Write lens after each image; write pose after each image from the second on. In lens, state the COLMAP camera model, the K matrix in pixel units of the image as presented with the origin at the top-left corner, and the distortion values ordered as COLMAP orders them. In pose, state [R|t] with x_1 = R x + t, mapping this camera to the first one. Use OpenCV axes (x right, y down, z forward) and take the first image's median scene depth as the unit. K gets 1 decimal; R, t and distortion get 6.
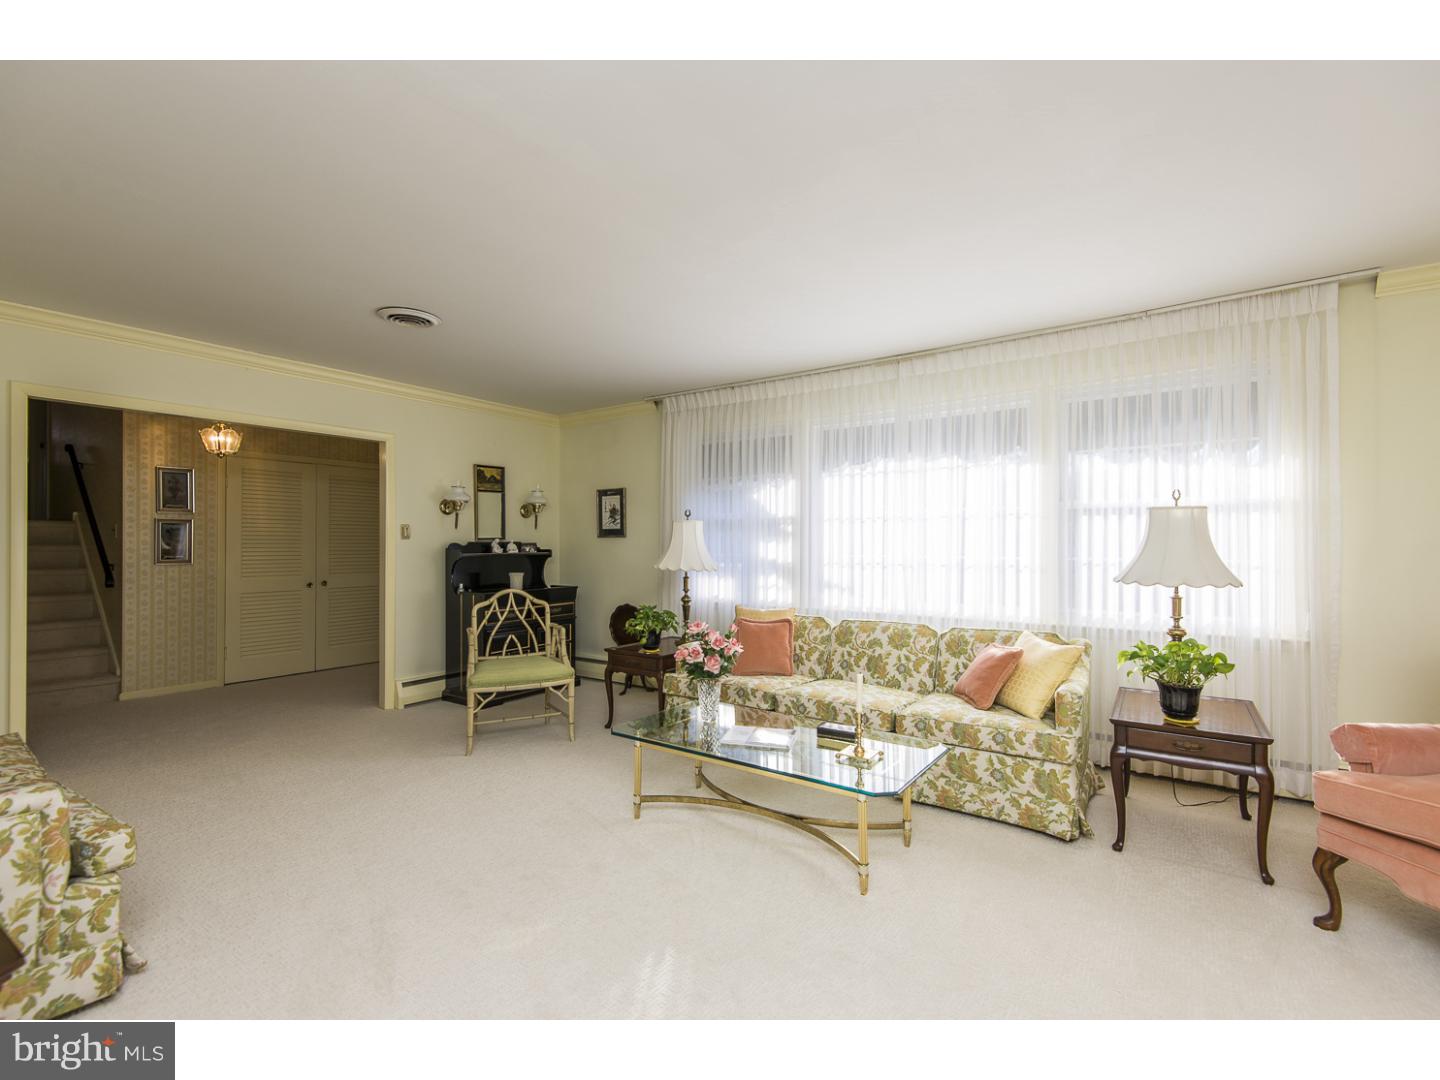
lens RADIAL K [[651.1, 0, 713.6], [0, 651.1, 540.4], [0, 0, 1]] dist [0.025459, -0.011805]
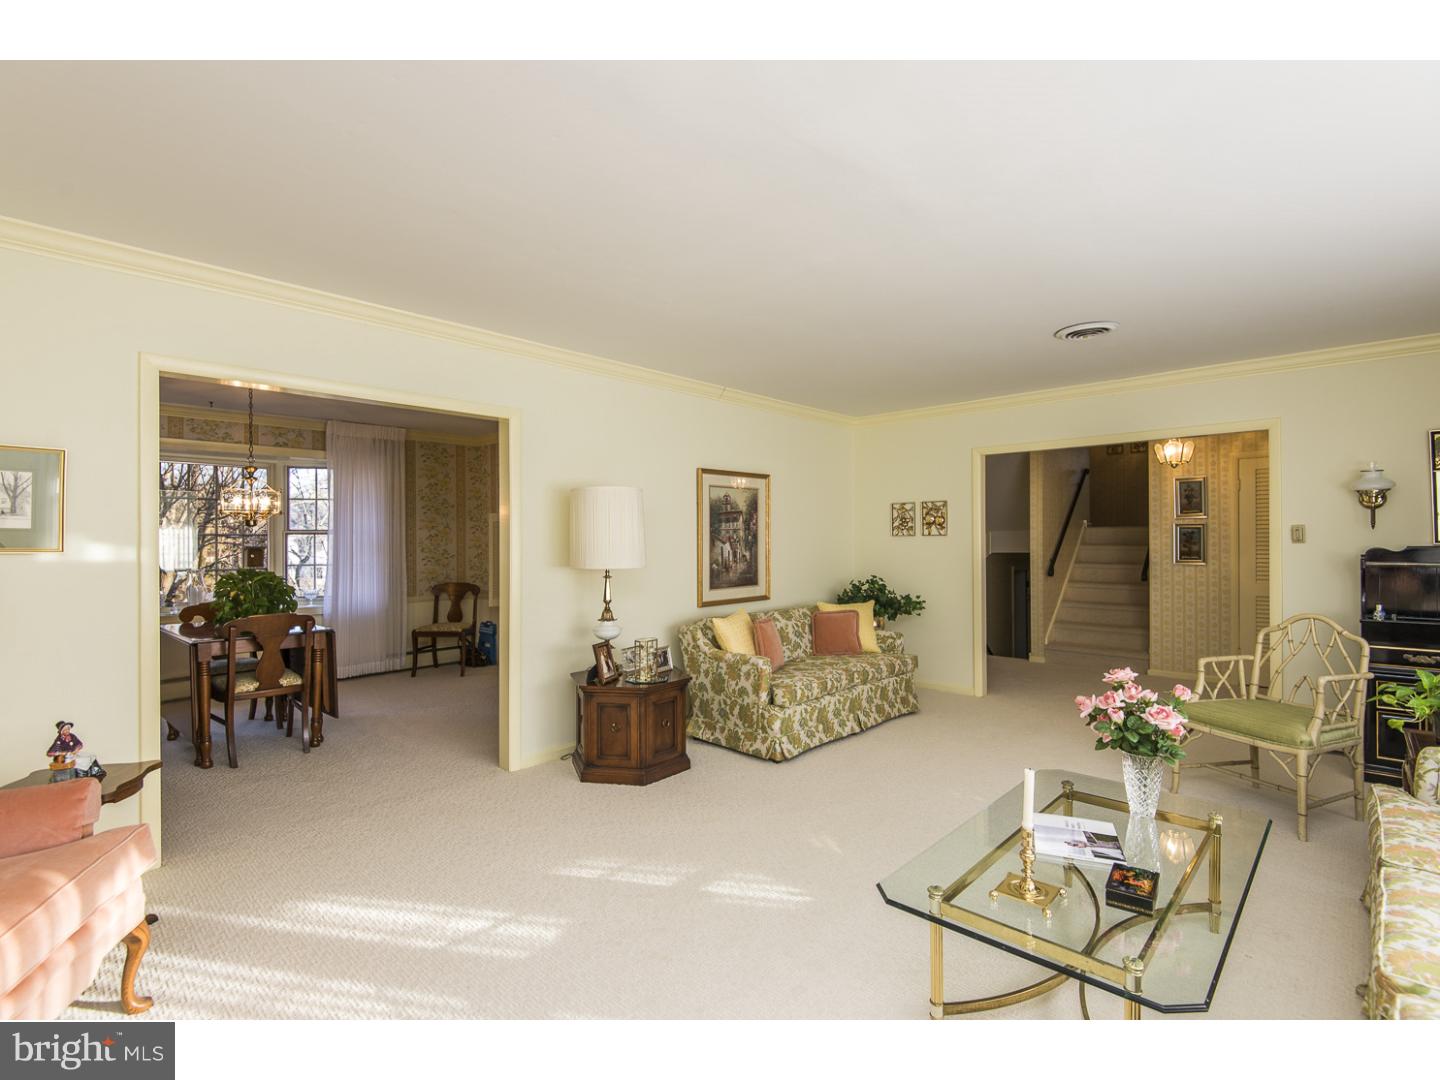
lens RADIAL K [[675.9, 0, 717.1], [0, 675.9, 535.5], [0, 0, 1]] dist [0.000263, 0.000103]
pose [[-0.128850, -0.006744, -0.991641, 0.426058], [0.007853, 0.999939, -0.007821, -0.009715], [0.991633, -0.008795, -0.128789, 0.366218]]
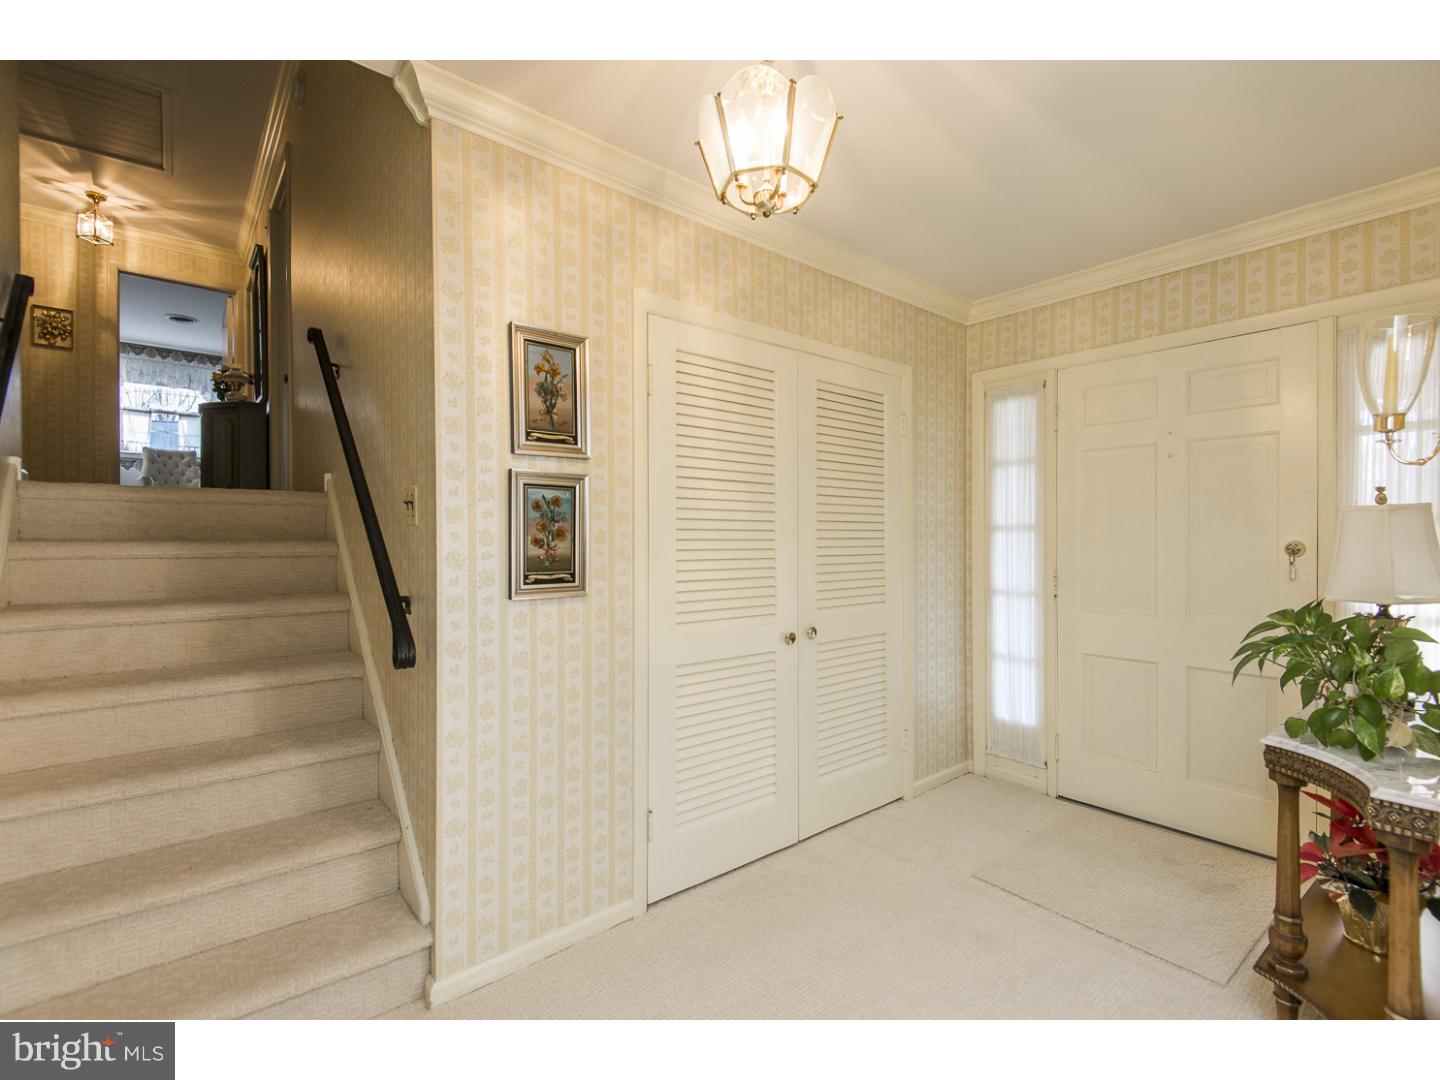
lens RADIAL K [[651.1, 0, 724.9], [0, 651.1, 541.8], [0, 0, 1]] dist [0.025459, -0.011805]
pose [[0.971300, 0.001197, -0.237856, -0.657264], [0.001933, 0.999915, 0.012925, 0.001161], [0.237851, -0.013014, 0.971214, 0.692911]]
